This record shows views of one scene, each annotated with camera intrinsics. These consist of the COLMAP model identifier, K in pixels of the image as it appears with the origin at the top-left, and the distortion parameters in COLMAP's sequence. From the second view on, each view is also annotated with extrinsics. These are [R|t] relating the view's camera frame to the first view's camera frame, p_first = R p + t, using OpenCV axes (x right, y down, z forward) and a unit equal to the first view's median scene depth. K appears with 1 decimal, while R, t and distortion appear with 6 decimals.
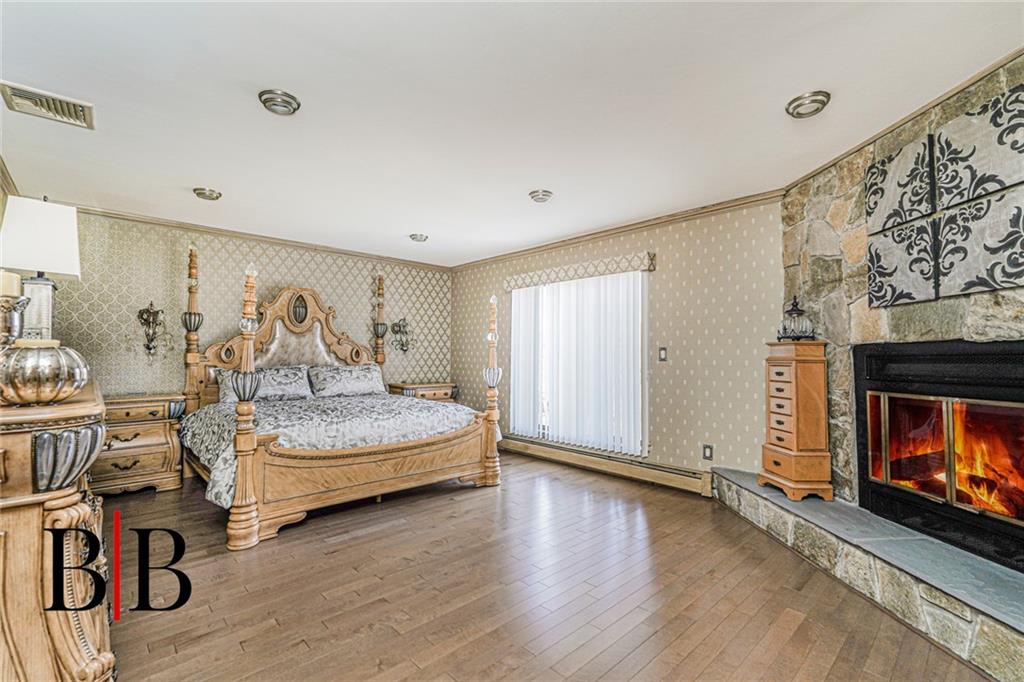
lens RADIAL K [[455.2, 0, 510.6], [0, 455.2, 353.7], [0, 0, 1]] dist [-0.000912, 0.017057]
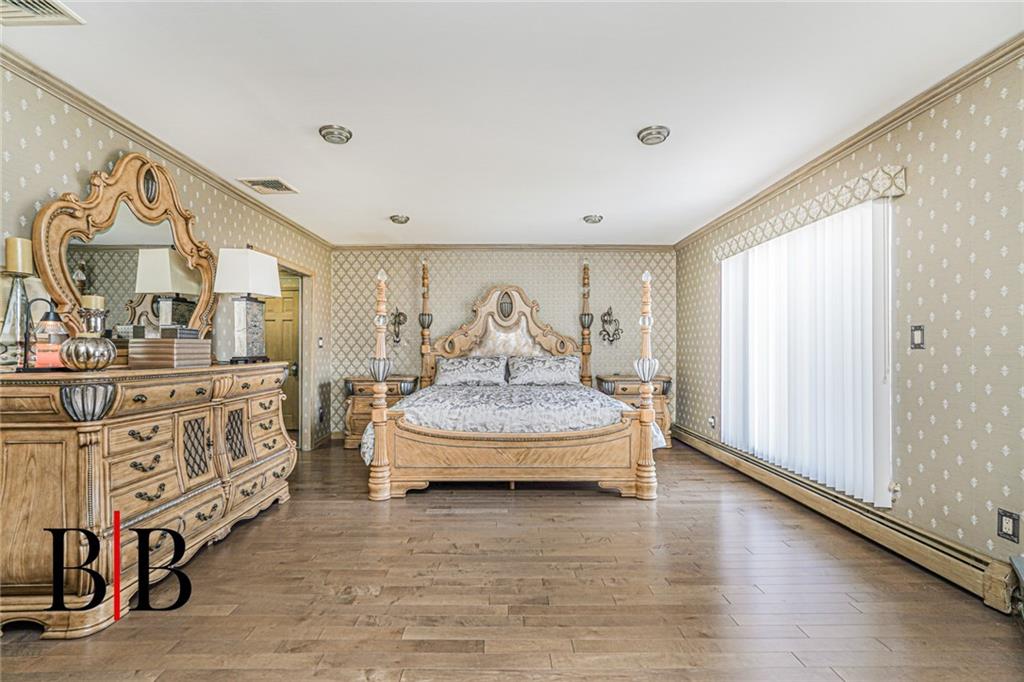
lens RADIAL K [[455.2, 0, 510.6], [0, 455.2, 353.7], [0, 0, 1]] dist [-0.000912, 0.017057]
pose [[0.741593, 0.000203, -0.670850, 0.342913], [0.008131, 0.999924, 0.009290, 0.012578], [0.670801, -0.012344, 0.741535, 0.218685]]
